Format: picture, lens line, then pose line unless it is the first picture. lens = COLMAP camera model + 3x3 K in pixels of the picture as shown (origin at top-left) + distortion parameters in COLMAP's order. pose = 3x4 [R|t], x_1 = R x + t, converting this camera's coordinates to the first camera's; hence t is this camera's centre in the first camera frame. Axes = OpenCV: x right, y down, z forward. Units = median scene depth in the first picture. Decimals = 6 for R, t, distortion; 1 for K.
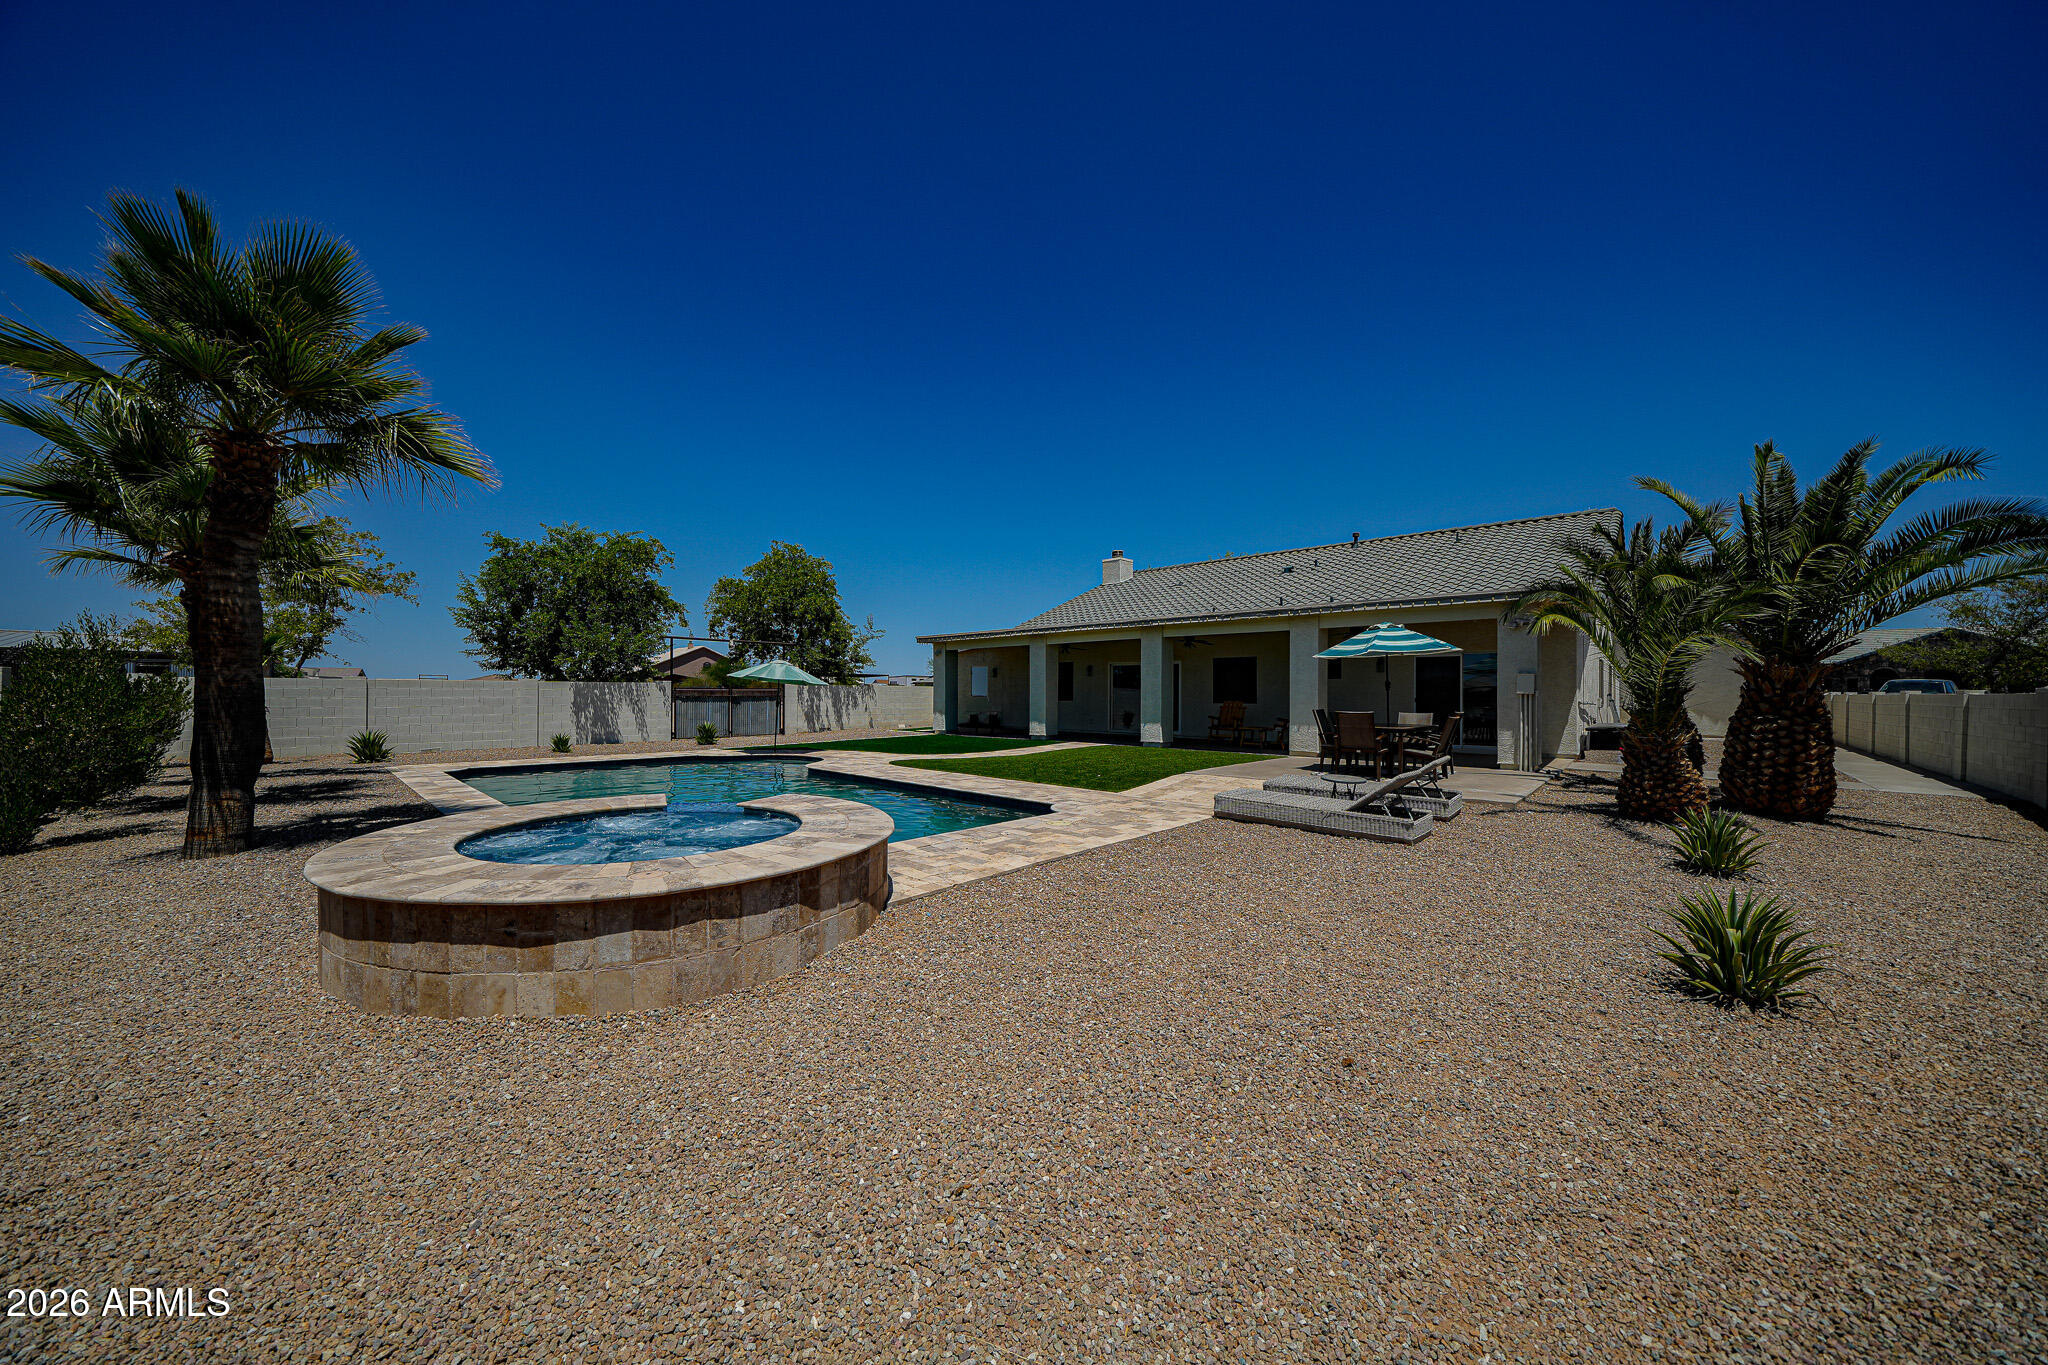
lens RADIAL K [[708.2, 0, 1013.4], [0, 708.2, 690.9], [0, 0, 1]] dist [-0.021518, 0.000621]
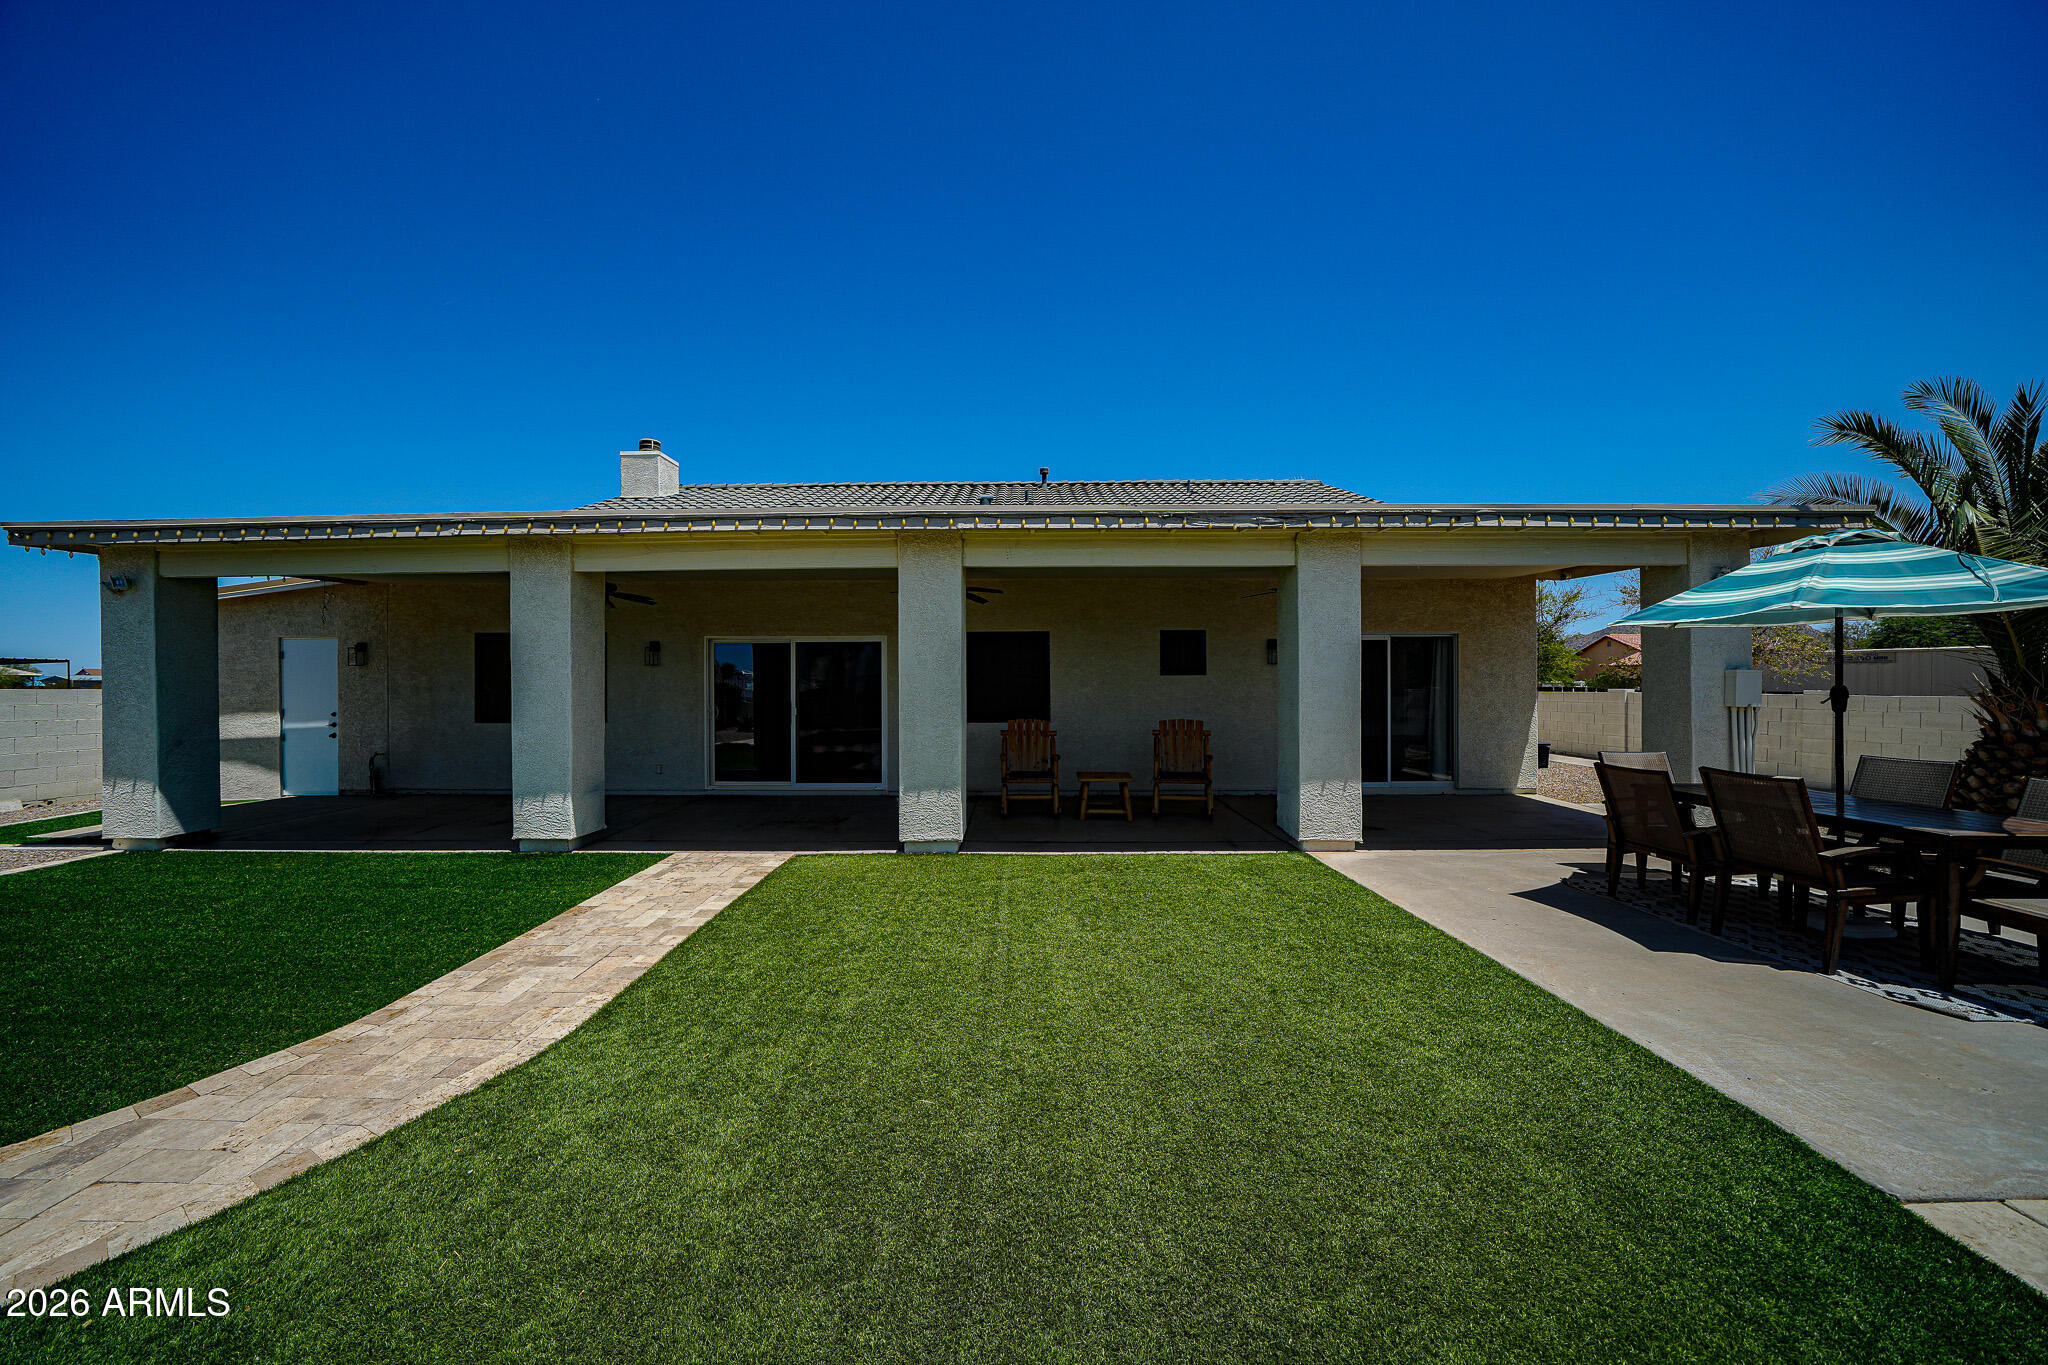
lens RADIAL K [[705.5, 0, 1013.2], [0, 705.5, 686.7], [0, 0, 1]] dist [-0.021014, 0.000265]
pose [[0.738030, -0.013431, 0.674634, -0.022510], [0.007055, 0.999901, 0.012188, -0.011515], [-0.674731, -0.004236, 0.738052, 0.552693]]
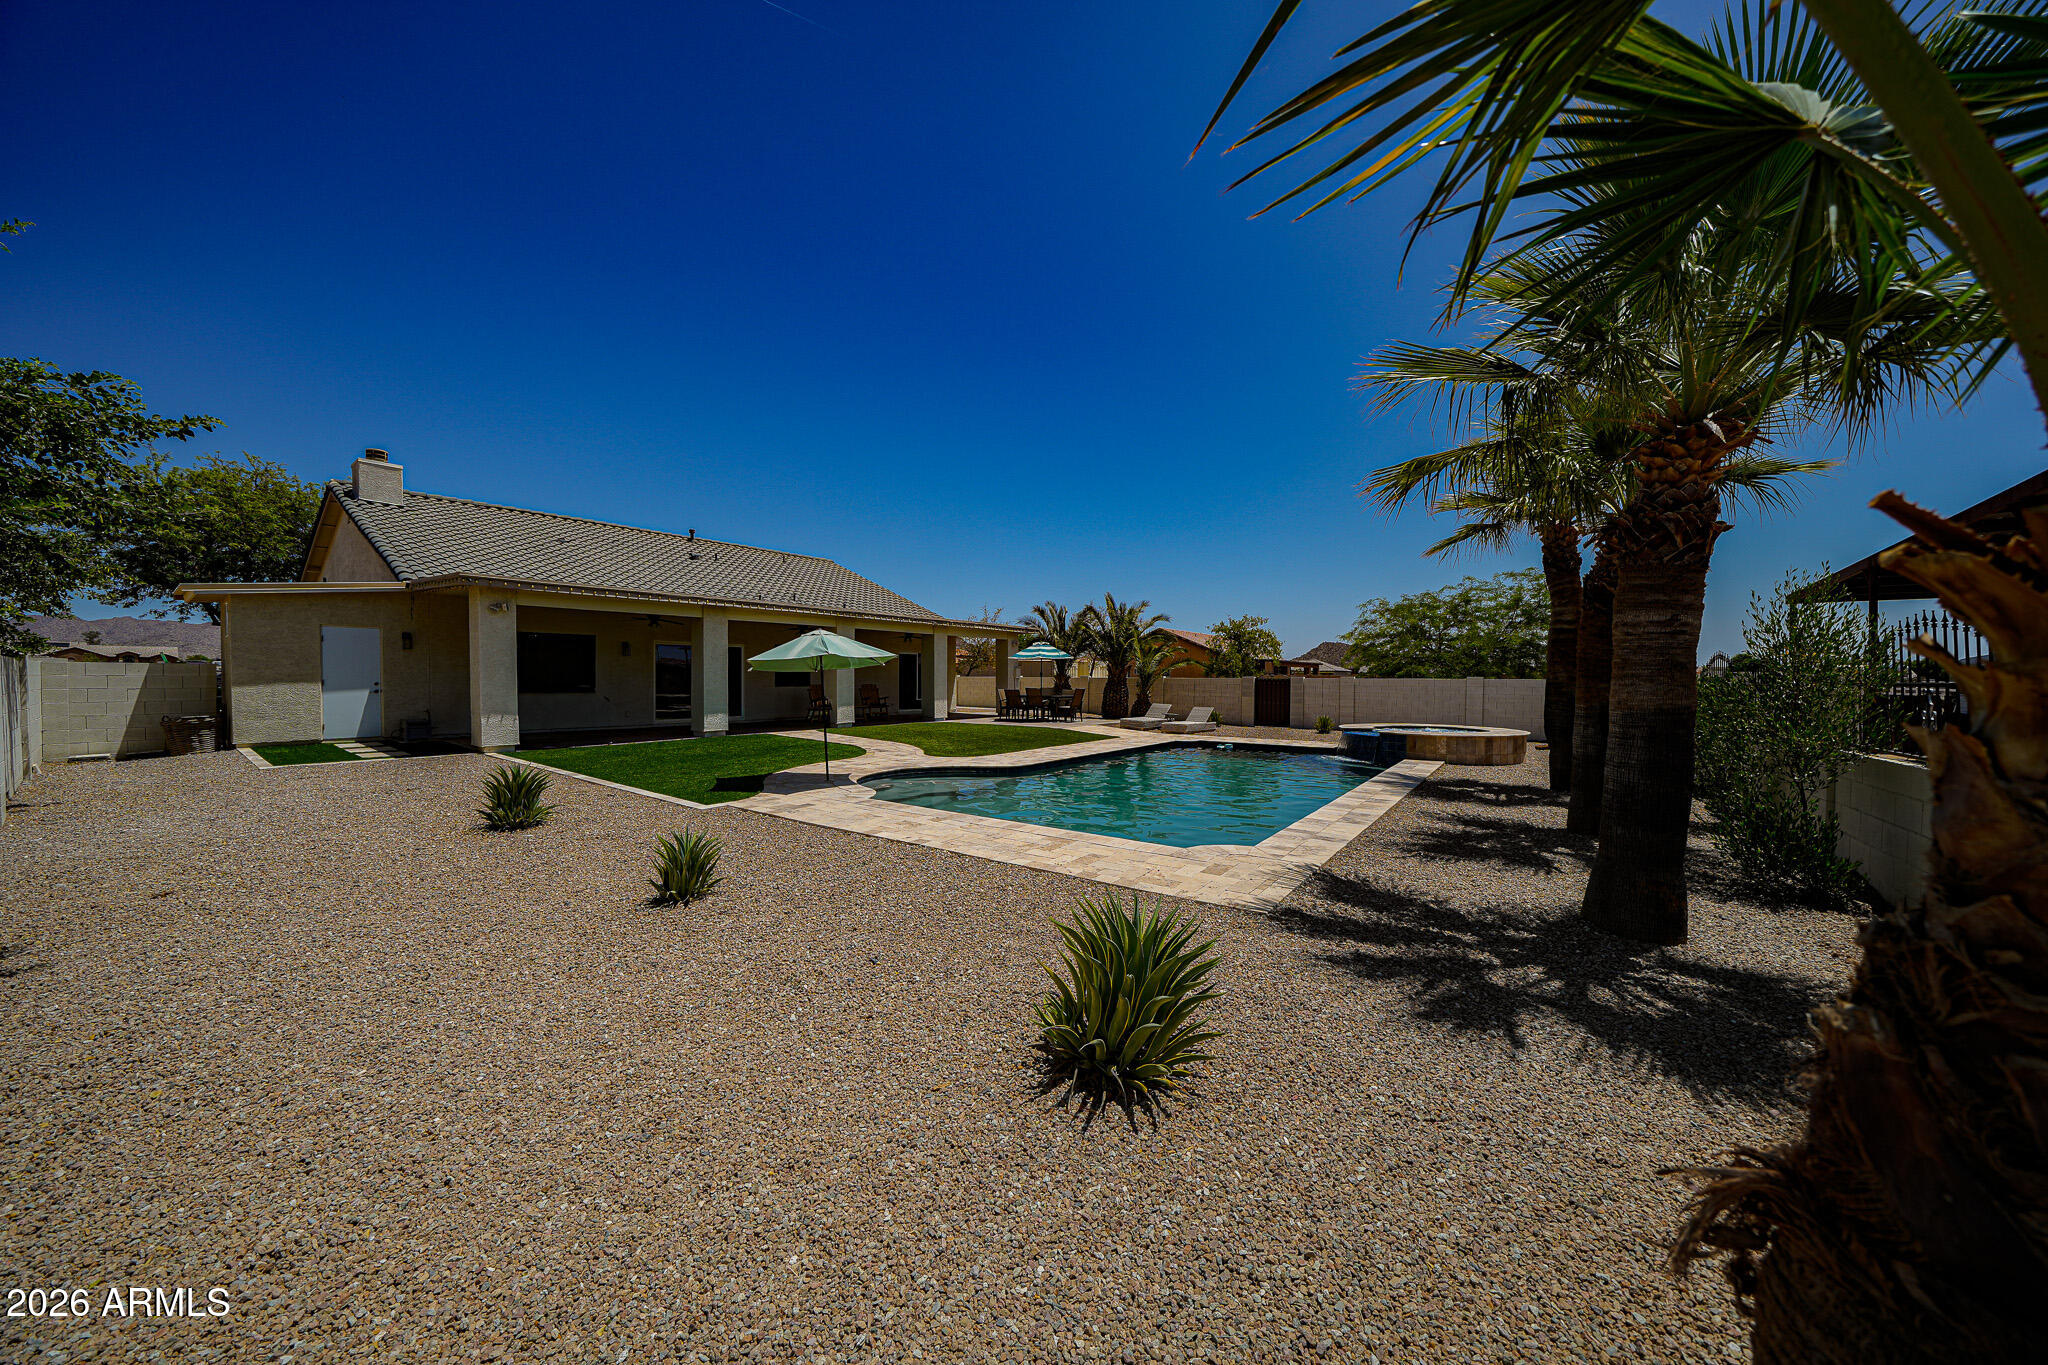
lens RADIAL K [[708.2, 0, 1013.4], [0, 708.2, 690.9], [0, 0, 1]] dist [-0.021518, 0.000621]
pose [[-0.103227, -0.019841, 0.994460, -0.729638], [-0.006160, 0.999795, 0.019308, -0.000342], [-0.994639, -0.004133, -0.103328, 0.683144]]
